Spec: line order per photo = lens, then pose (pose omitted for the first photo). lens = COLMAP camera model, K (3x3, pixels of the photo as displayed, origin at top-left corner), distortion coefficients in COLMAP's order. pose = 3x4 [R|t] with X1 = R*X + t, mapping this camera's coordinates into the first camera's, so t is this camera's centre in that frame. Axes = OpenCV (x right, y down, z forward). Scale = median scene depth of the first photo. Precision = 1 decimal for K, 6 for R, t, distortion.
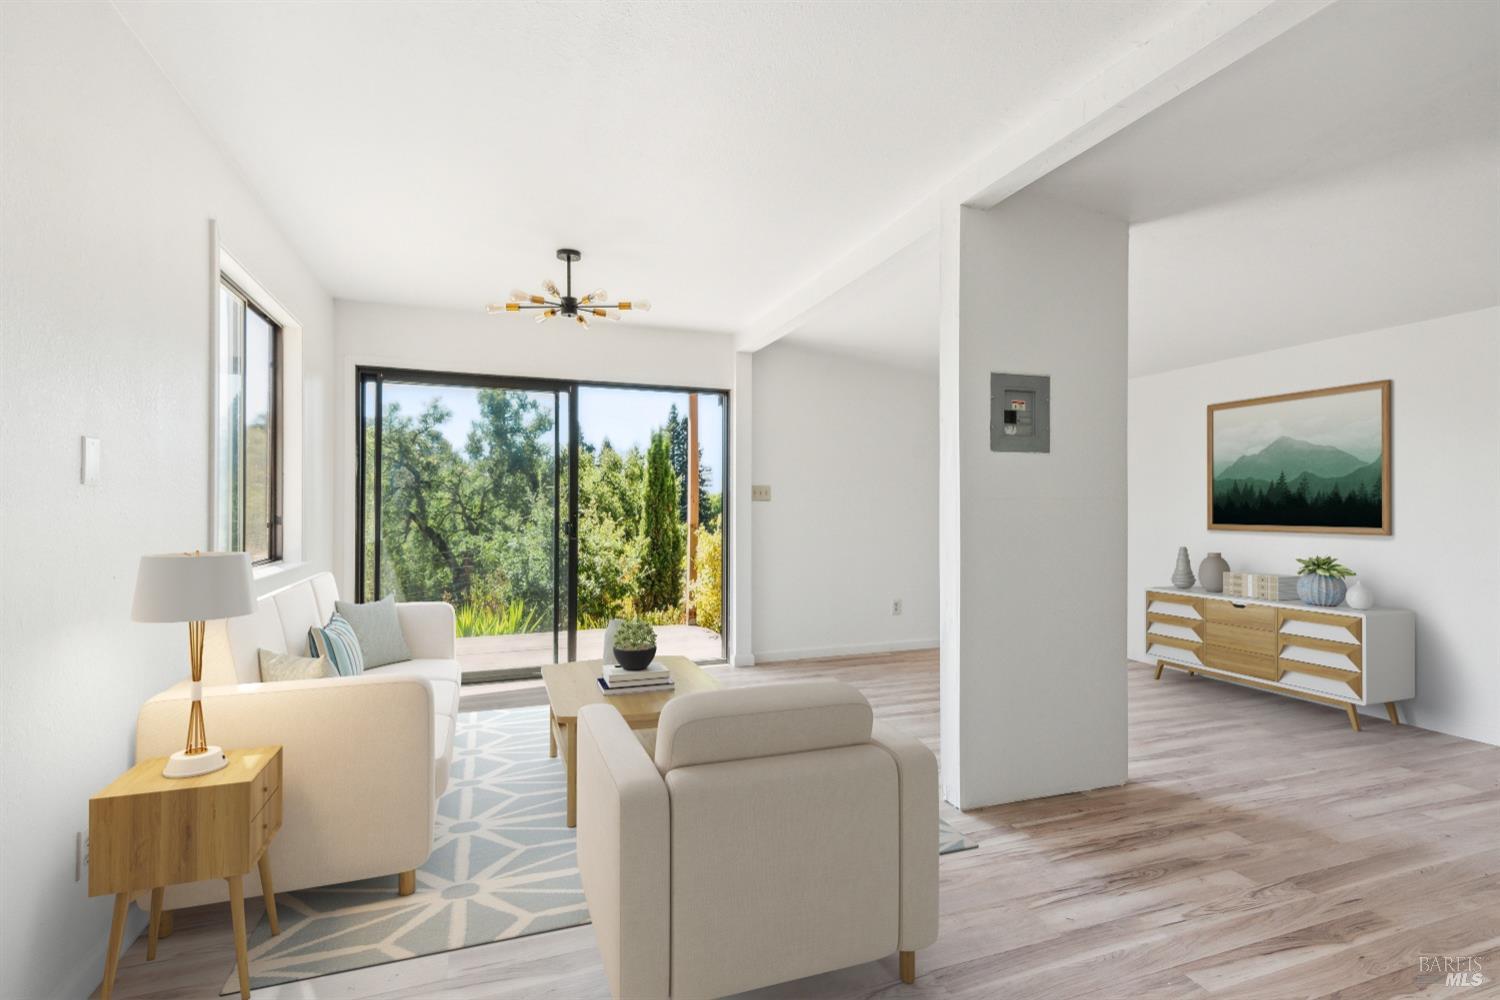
lens RADIAL K [[697.2, 0, 749.3], [0, 697.2, 503.6], [0, 0, 1]] dist [0.006504, -0.000004]
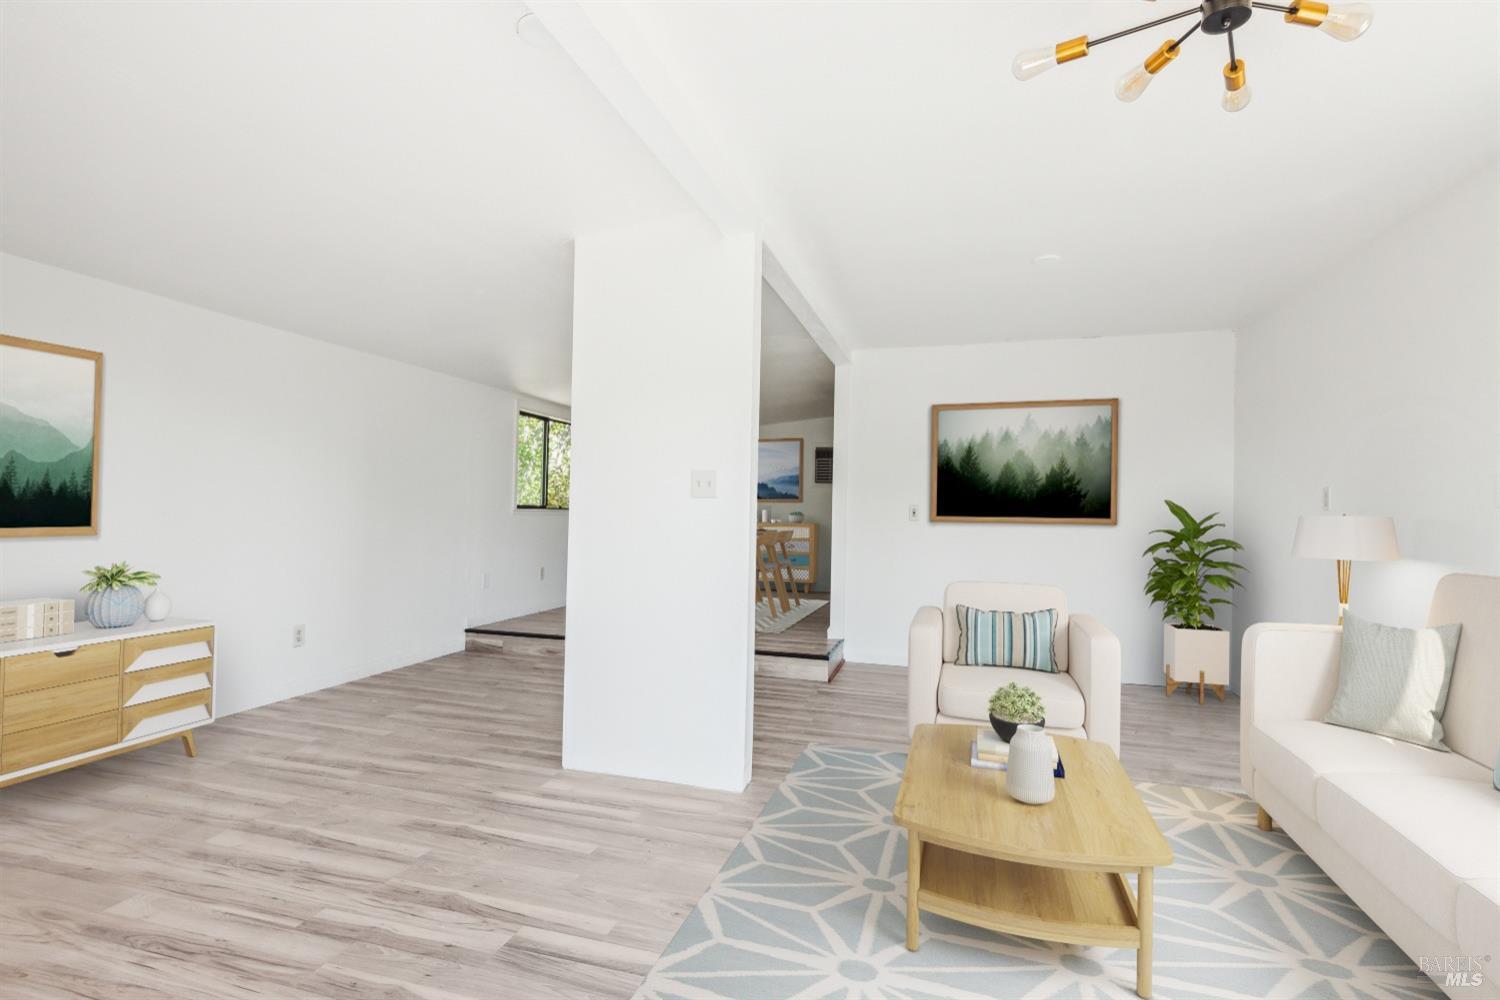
lens RADIAL K [[713.0, 0, 749.4], [0, 713.0, 509.4], [0, 0, 1]] dist [0.008333, 0.000454]
pose [[-0.806510, -0.013569, 0.591065, -0.239720], [-0.016446, 0.999865, 0.000513, 0.000751], [-0.590992, -0.009307, -0.806624, 1.218692]]
